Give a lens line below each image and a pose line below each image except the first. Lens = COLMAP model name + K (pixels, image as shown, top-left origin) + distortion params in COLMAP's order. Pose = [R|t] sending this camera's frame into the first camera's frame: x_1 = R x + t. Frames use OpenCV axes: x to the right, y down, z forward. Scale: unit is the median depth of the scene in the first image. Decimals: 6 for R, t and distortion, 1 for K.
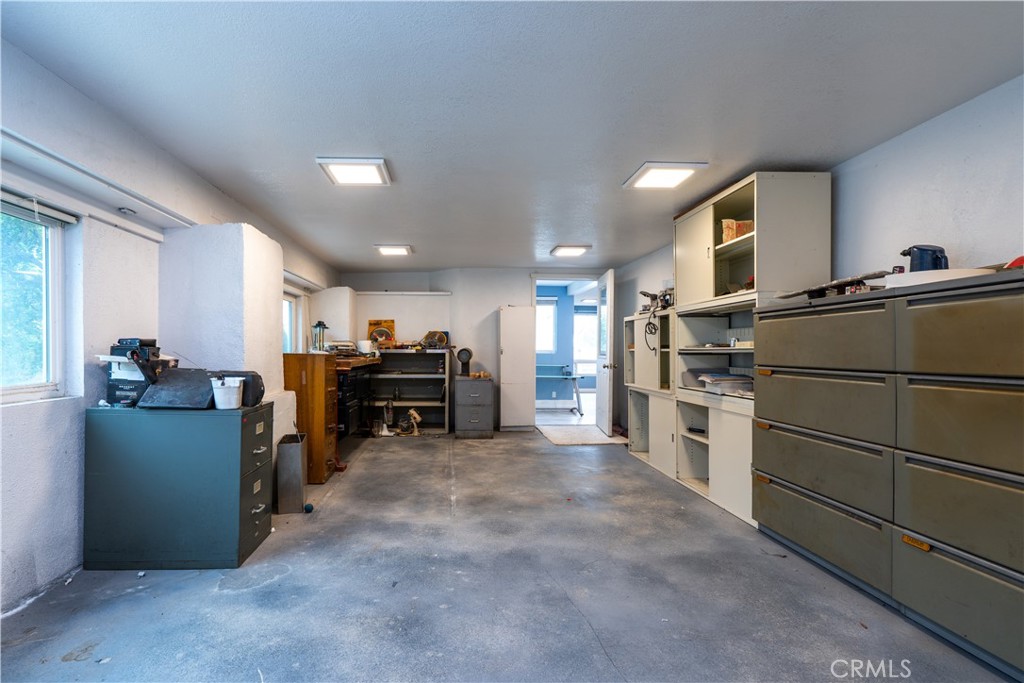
lens RADIAL K [[474.6, 0, 508.1], [0, 474.6, 364.6], [0, 0, 1]] dist [0.026563, 0.000101]
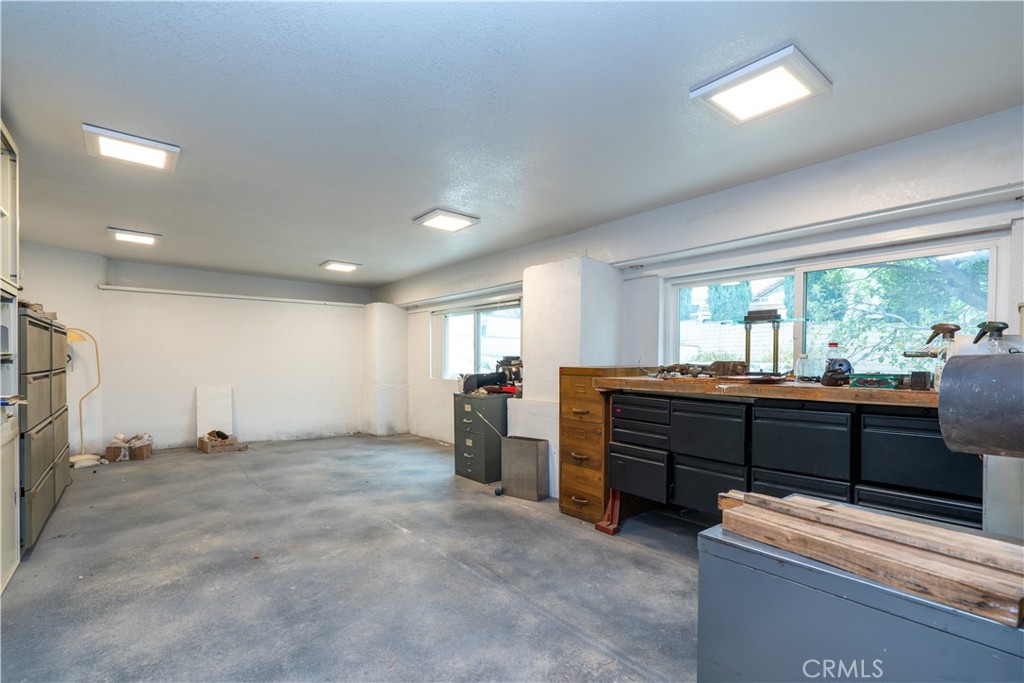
lens RADIAL K [[474.6, 0, 505.6], [0, 474.6, 345.5], [0, 0, 1]] dist [0.026563, 0.000101]
pose [[-0.851590, -0.026643, -0.523531, 0.218963], [-0.024023, 0.999642, -0.011797, -0.063411], [0.523658, 0.002531, -0.851925, 2.040811]]
